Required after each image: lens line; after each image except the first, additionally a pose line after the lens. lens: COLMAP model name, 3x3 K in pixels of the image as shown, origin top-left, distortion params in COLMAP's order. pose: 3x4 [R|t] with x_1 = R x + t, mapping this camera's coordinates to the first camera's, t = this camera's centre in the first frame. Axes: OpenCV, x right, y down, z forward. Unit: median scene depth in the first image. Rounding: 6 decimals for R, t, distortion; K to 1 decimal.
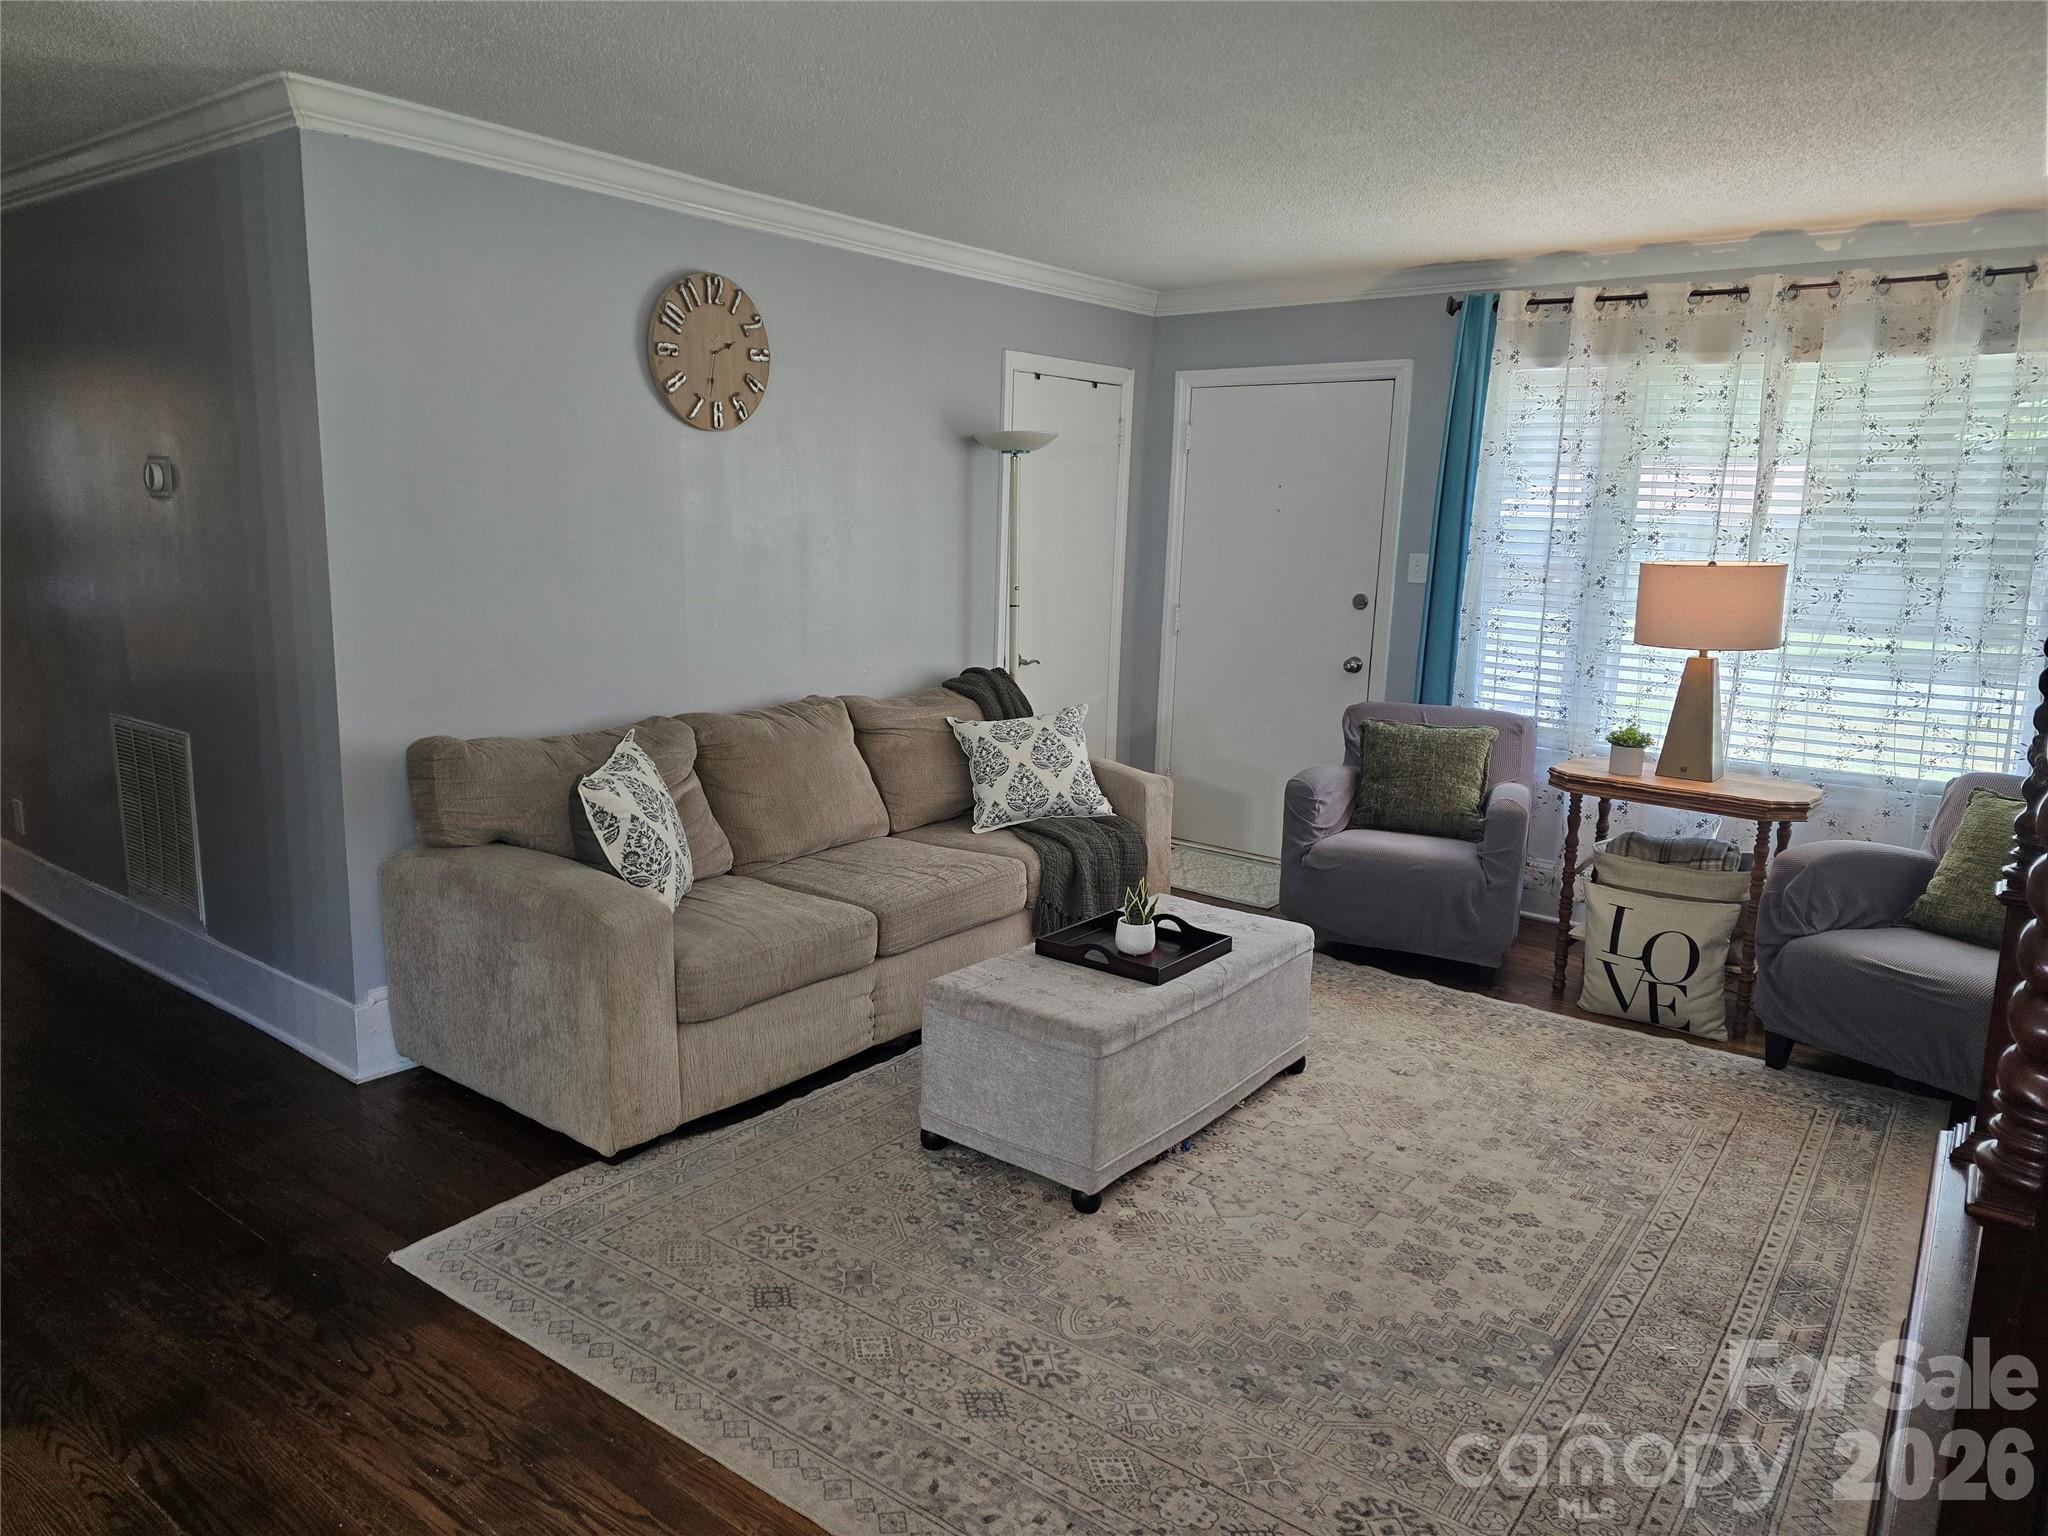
lens RADIAL K [[1361.1, 0, 992.1], [0, 1361.1, 760.2], [0, 0, 1]] dist [0.066367, -0.062688]
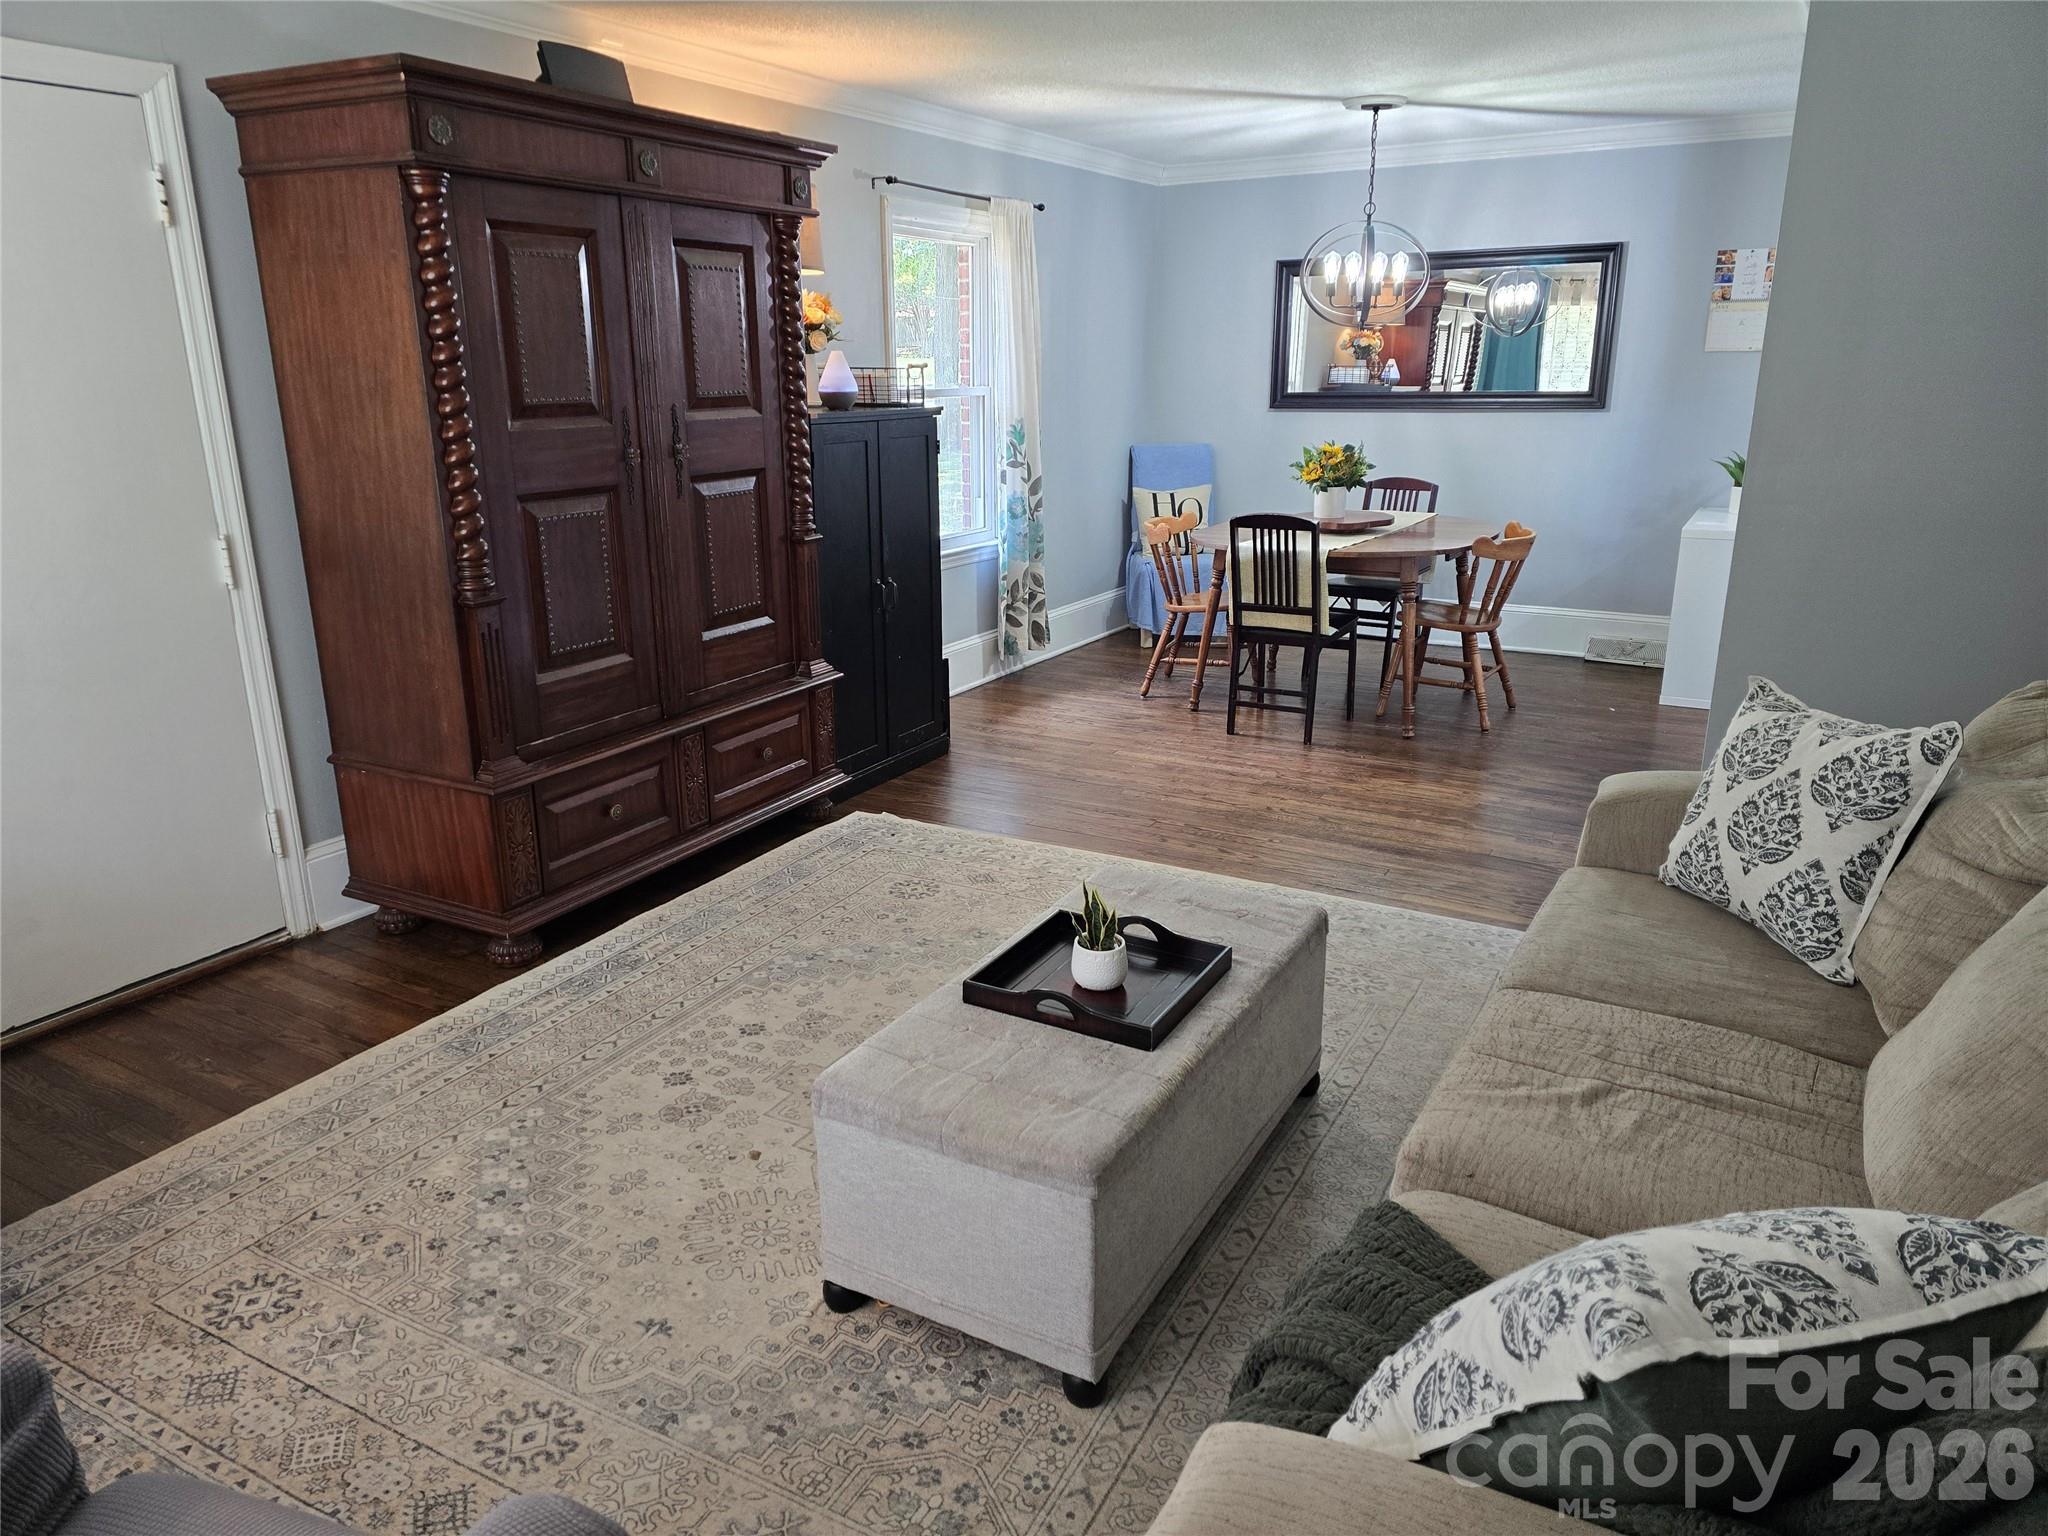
lens RADIAL K [[1361.1, 0, 1005.5], [0, 1361.1, 764.2], [0, 0, 1]] dist [0.066367, -0.062688]
pose [[-0.990855, 0.025106, -0.132573, 0.197620], [-0.037682, 0.891952, 0.450557, -0.225371], [0.129560, 0.451432, -0.882849, 1.270333]]
